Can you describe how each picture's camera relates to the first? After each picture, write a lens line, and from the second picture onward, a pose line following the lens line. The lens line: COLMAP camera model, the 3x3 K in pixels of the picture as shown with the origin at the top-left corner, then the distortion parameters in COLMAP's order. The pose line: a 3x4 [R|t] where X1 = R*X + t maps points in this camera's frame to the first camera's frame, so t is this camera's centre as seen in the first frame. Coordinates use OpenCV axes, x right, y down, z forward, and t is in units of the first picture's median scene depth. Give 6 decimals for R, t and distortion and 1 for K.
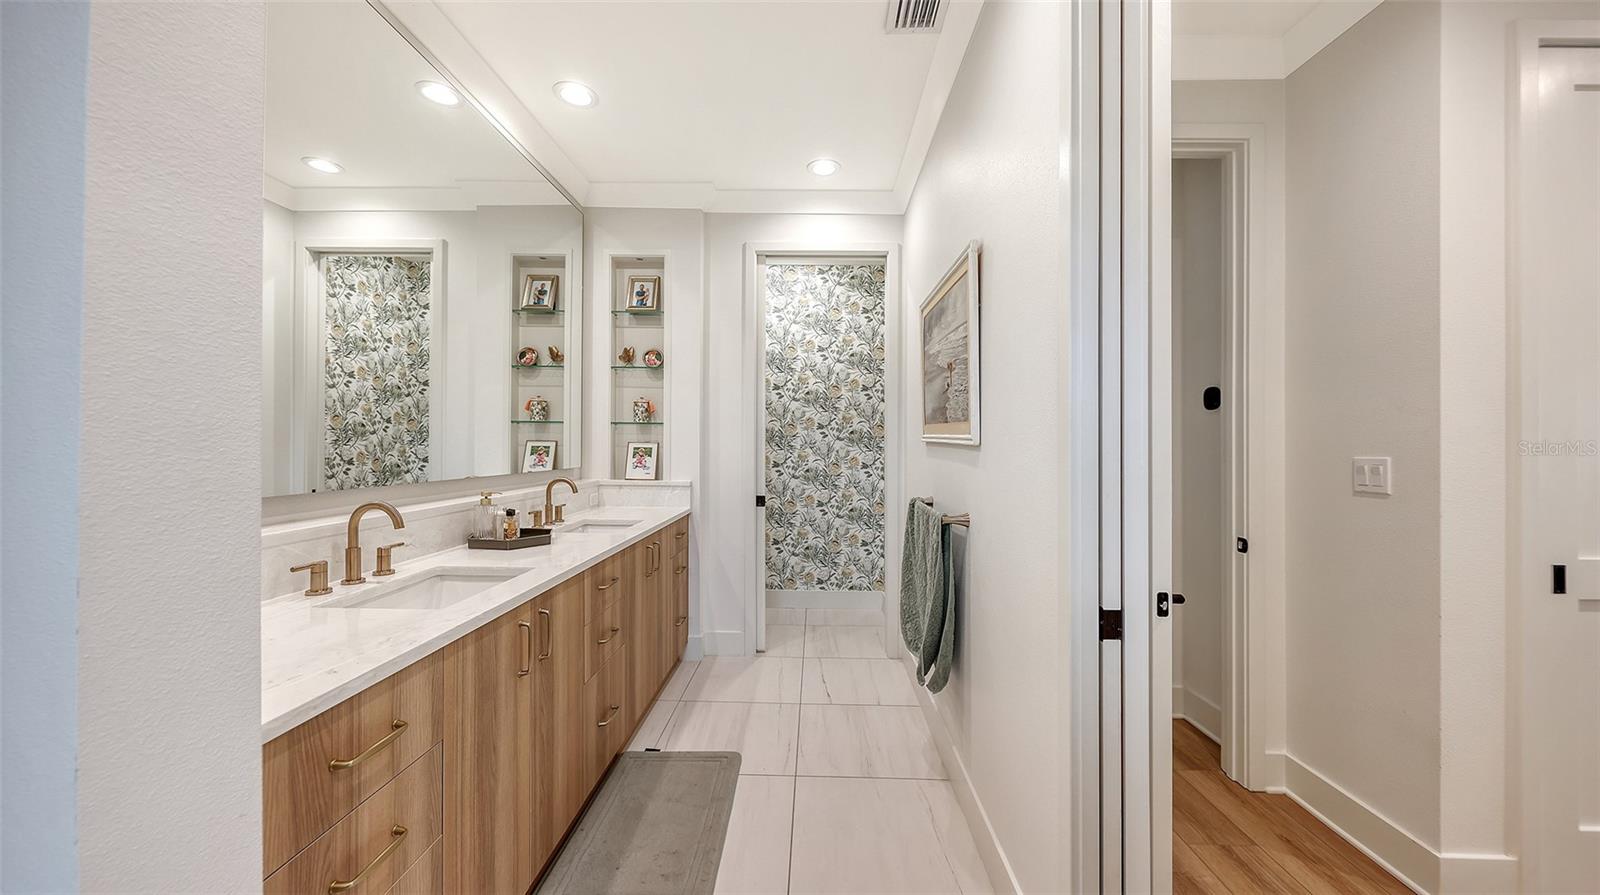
lens RADIAL K [[563.5, 0, 798.7], [0, 563.5, 443.6], [0, 0, 1]] dist [0.000921, 0.000084]
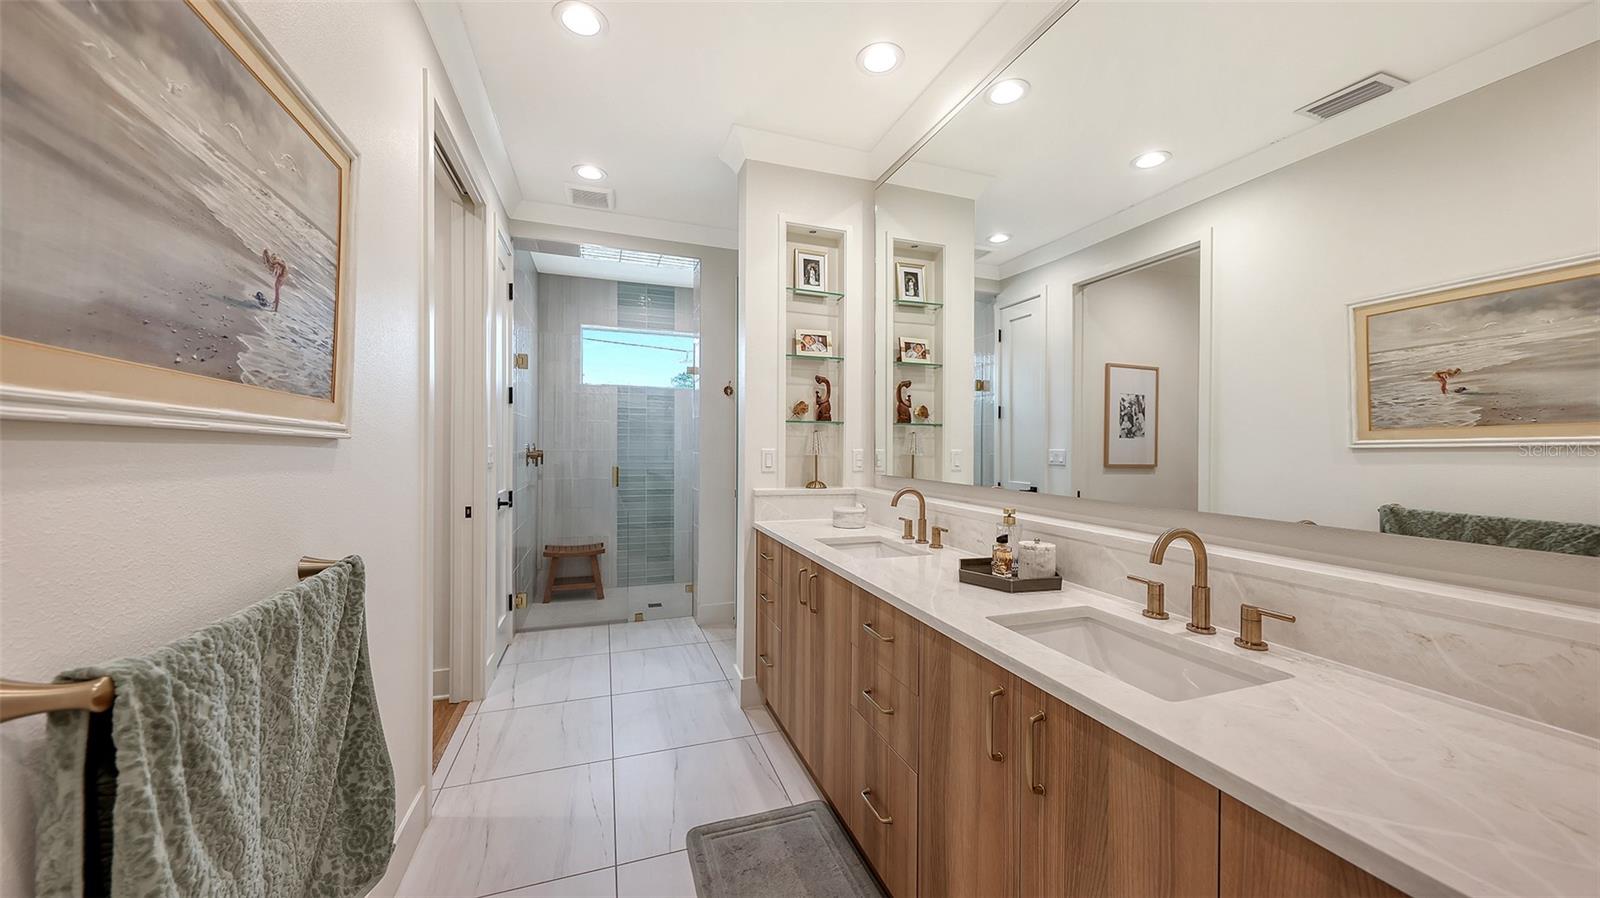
lens RADIAL K [[563.5, 0, 798.7], [0, 563.5, 445.1], [0, 0, 1]] dist [0.000921, 0.000084]
pose [[-0.930799, -0.023654, -0.364767, 0.019734], [-0.022345, 0.999720, -0.007811, 0.004865], [0.364849, 0.000880, -0.931066, 0.984893]]
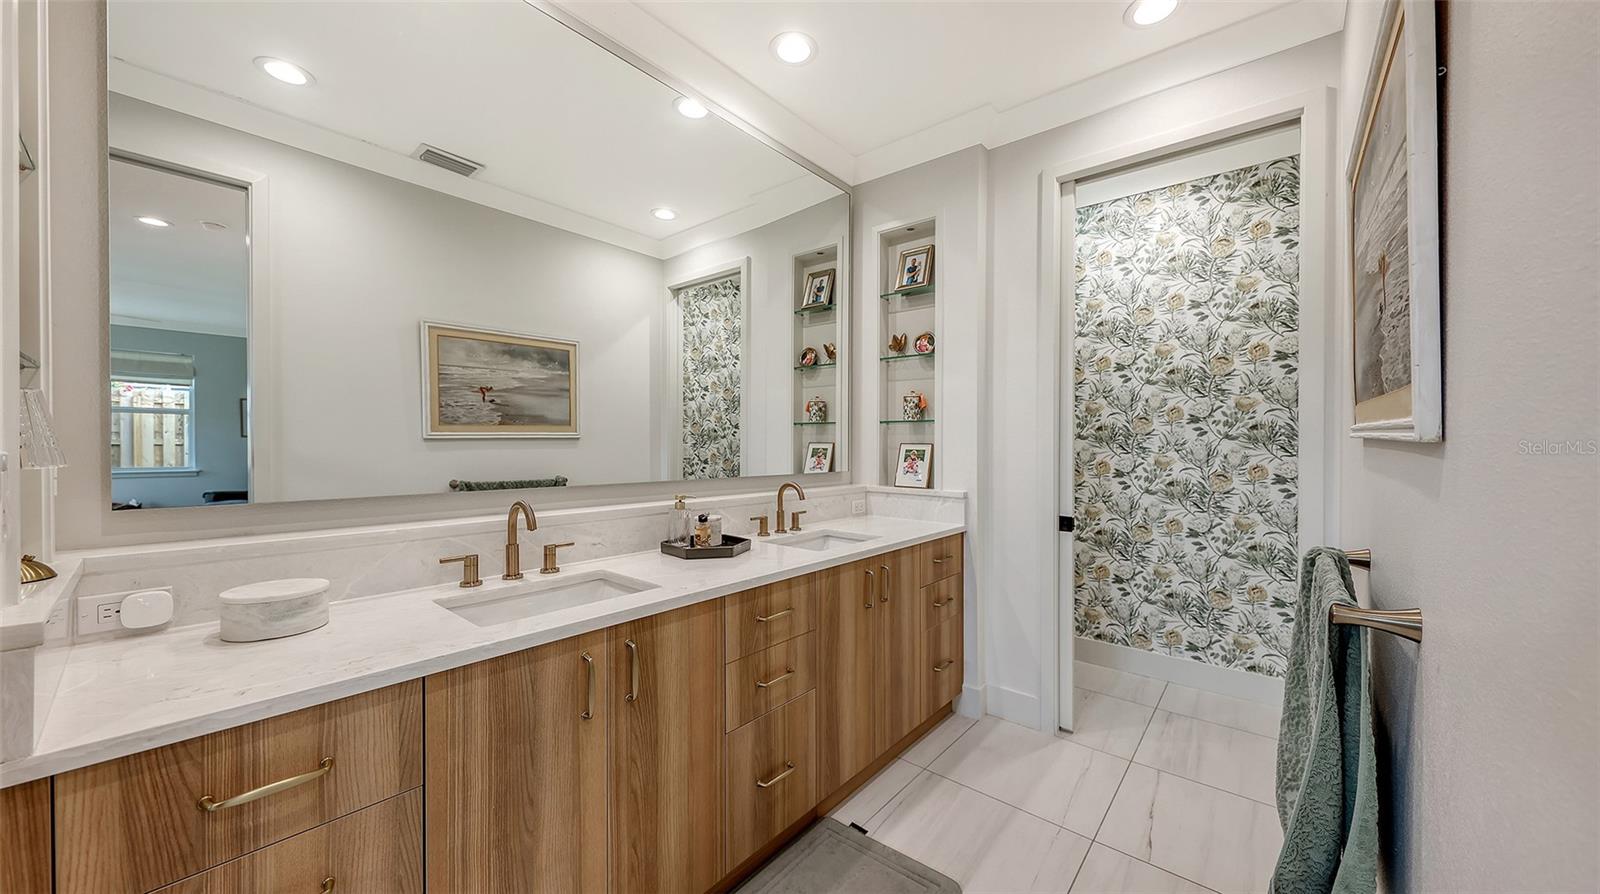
lens RADIAL K [[556.4, 0, 800.6], [0, 556.4, 451.5], [0, 0, 1]] dist [0.001087, 0.000031]
pose [[0.777576, 0.002690, -0.628783, 0.119395], [0.002506, 0.999970, 0.007377, 0.002914], [0.628784, -0.007312, 0.777546, 0.236638]]
